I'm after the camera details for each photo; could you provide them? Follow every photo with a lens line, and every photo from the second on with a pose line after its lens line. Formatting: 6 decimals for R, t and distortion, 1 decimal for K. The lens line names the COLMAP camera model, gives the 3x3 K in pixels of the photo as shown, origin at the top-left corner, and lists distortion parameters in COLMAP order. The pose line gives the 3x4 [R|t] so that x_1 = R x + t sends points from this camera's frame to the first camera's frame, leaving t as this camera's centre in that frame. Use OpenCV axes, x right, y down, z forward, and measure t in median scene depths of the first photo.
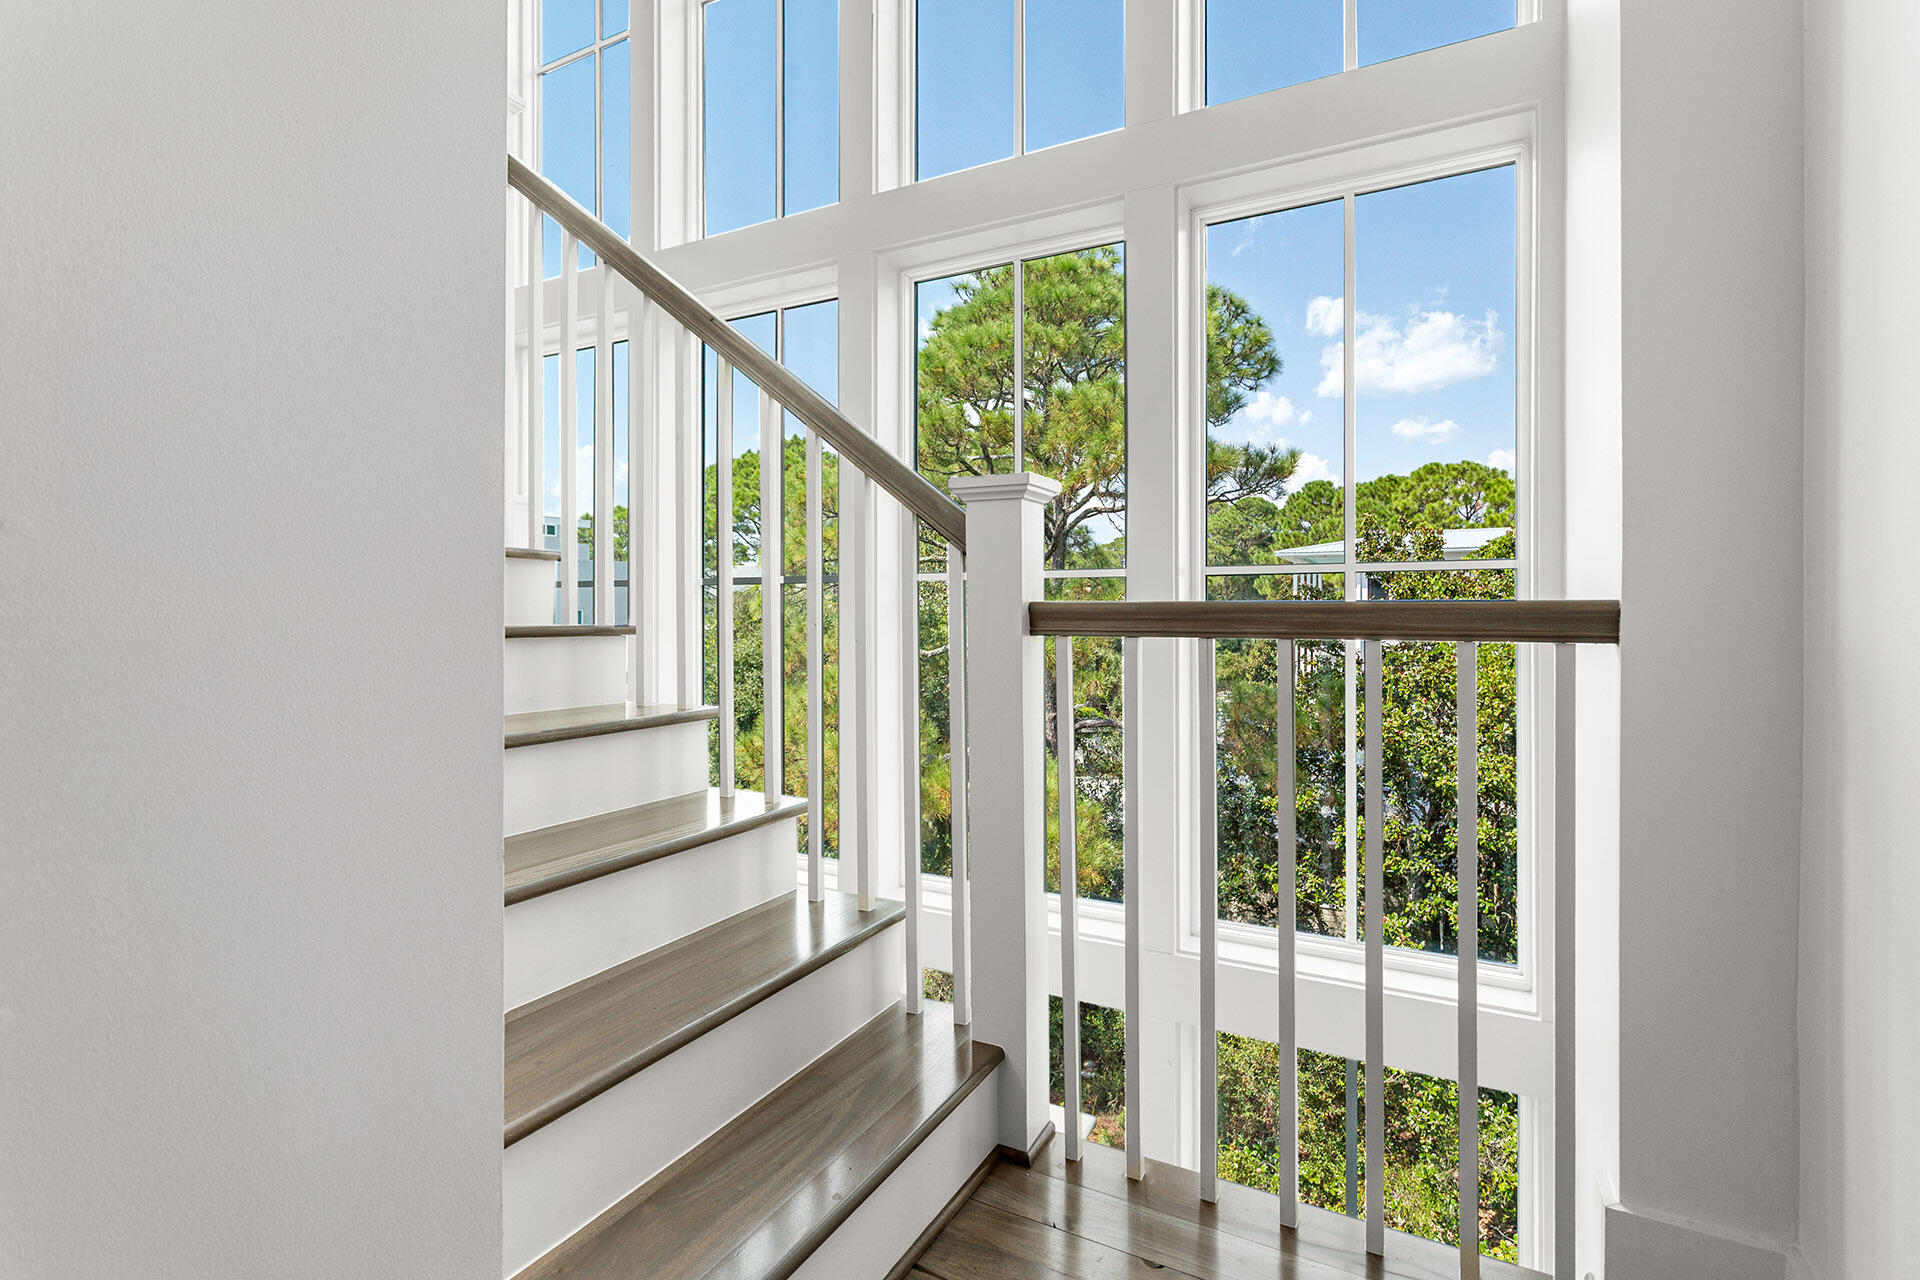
lens RADIAL K [[948.4, 0, 961.6], [0, 948.4, 628.6], [0, 0, 1]] dist [0.004420, 0.001557]
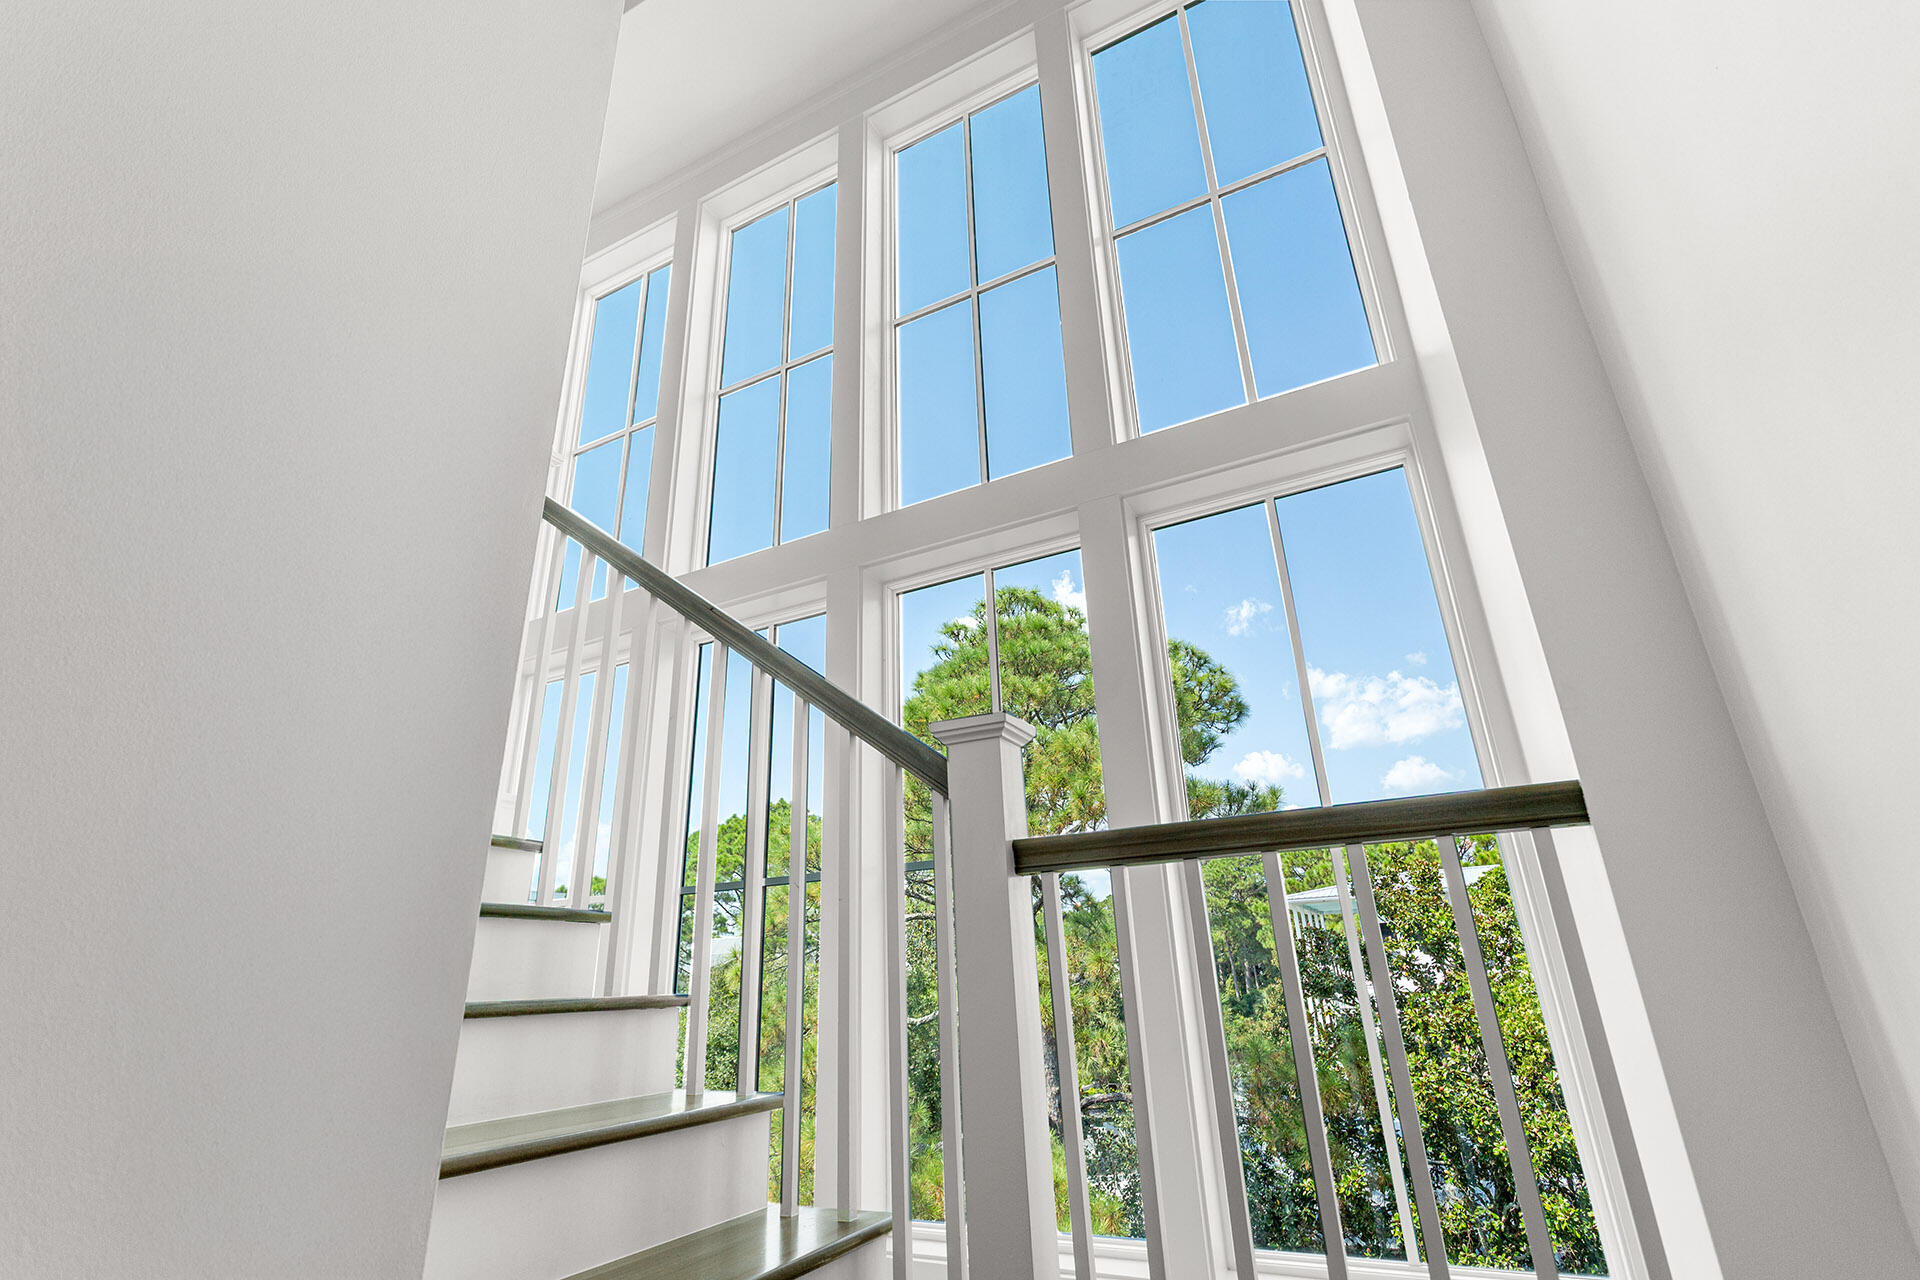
lens RADIAL K [[948.4, 0, 958.9], [0, 948.4, 629.7], [0, 0, 1]] dist [0.004420, 0.001557]
pose [[0.999369, -0.030595, 0.018064, 0.000620], [0.035156, 0.925017, -0.378297, 0.029751], [-0.005135, 0.378693, 0.925508, -0.002438]]
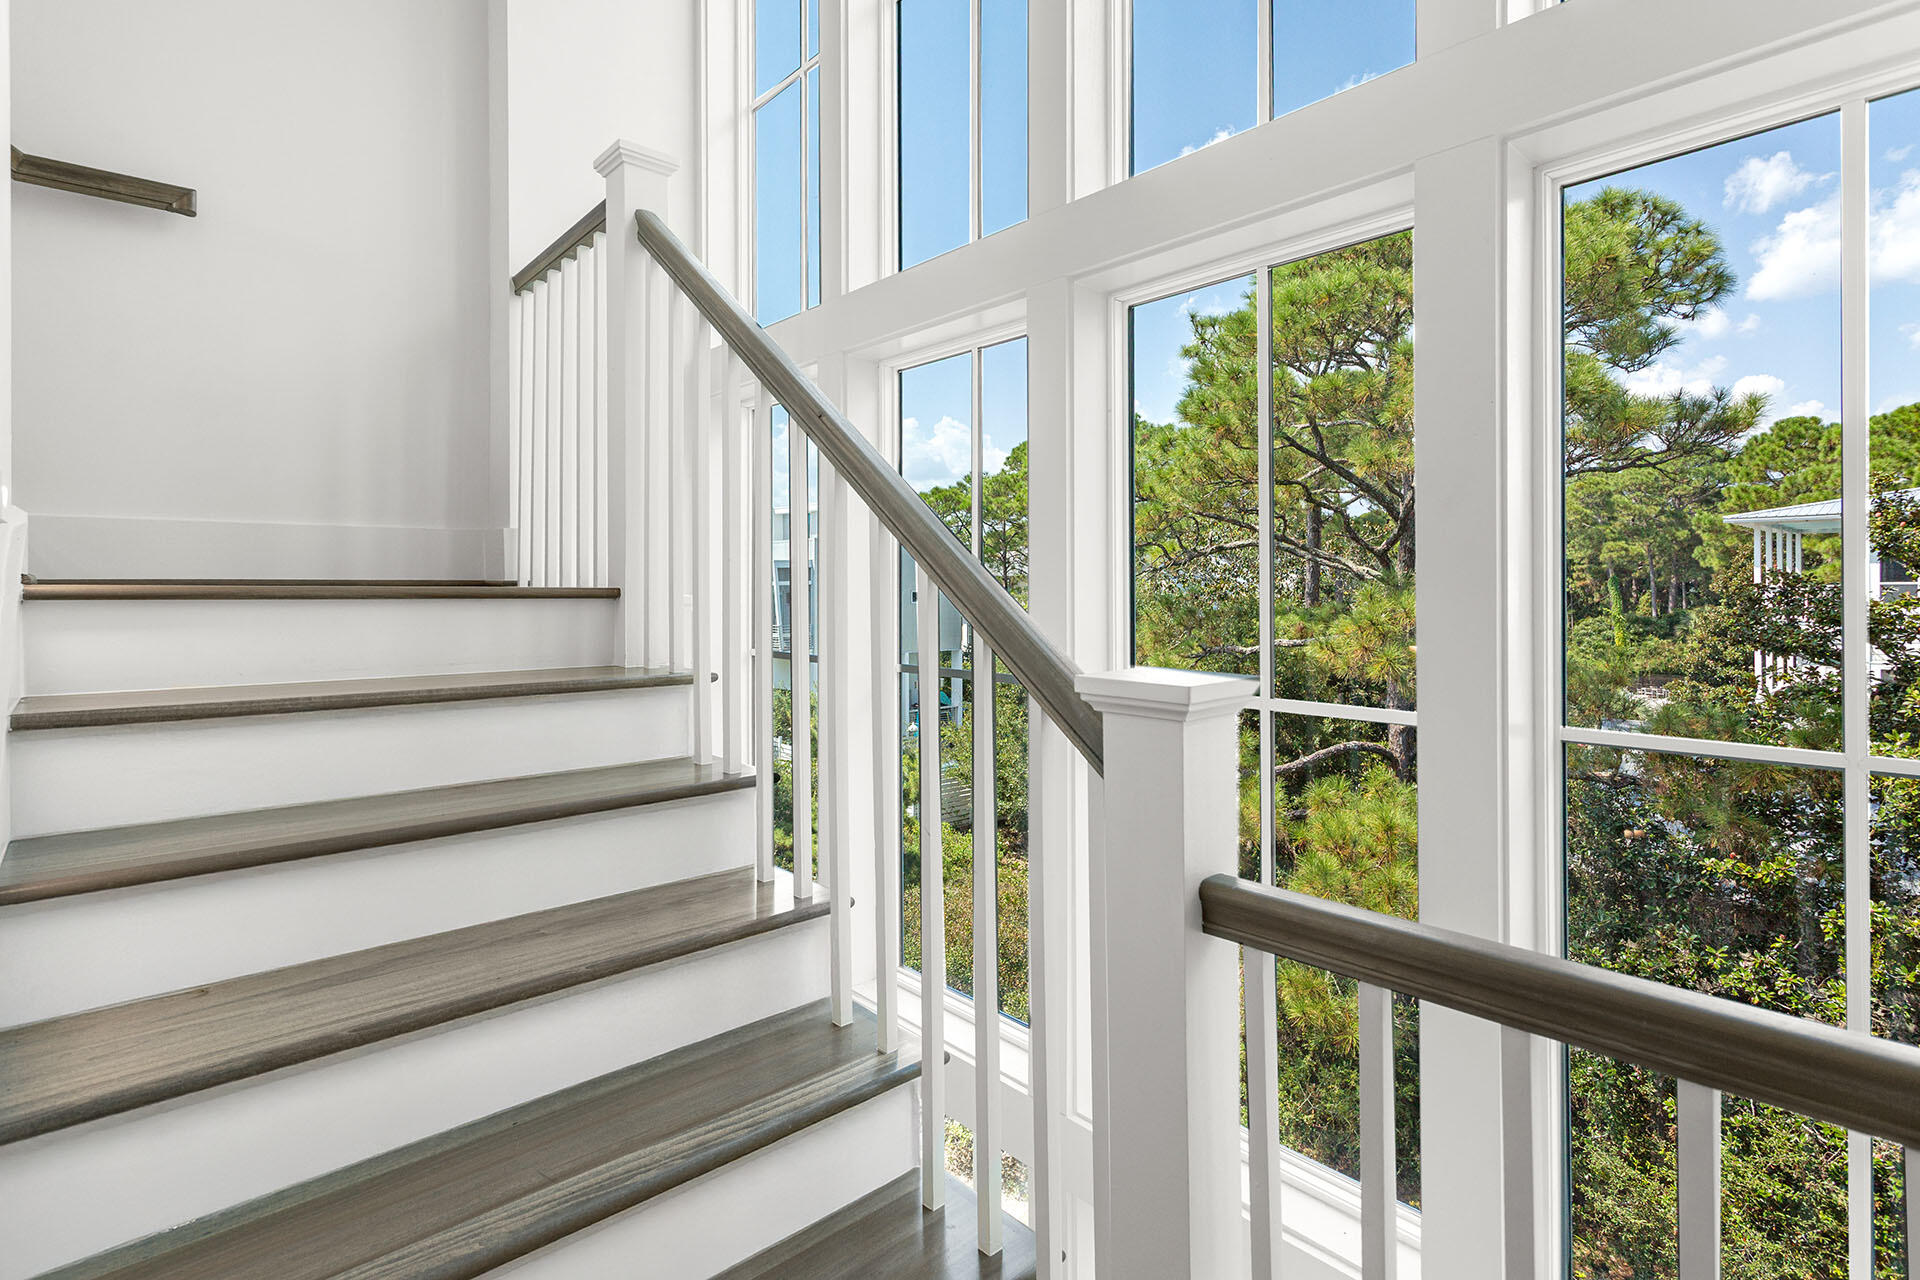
lens RADIAL K [[948.4, 0, 956.0], [0, 948.4, 580.0], [0, 0, 1]] dist [0.004420, 0.001557]
pose [[0.934478, -0.001552, -0.356017, 0.029139], [0.002458, 0.999995, 0.002094, -0.046341], [0.356011, -0.002832, 0.934477, 0.074566]]
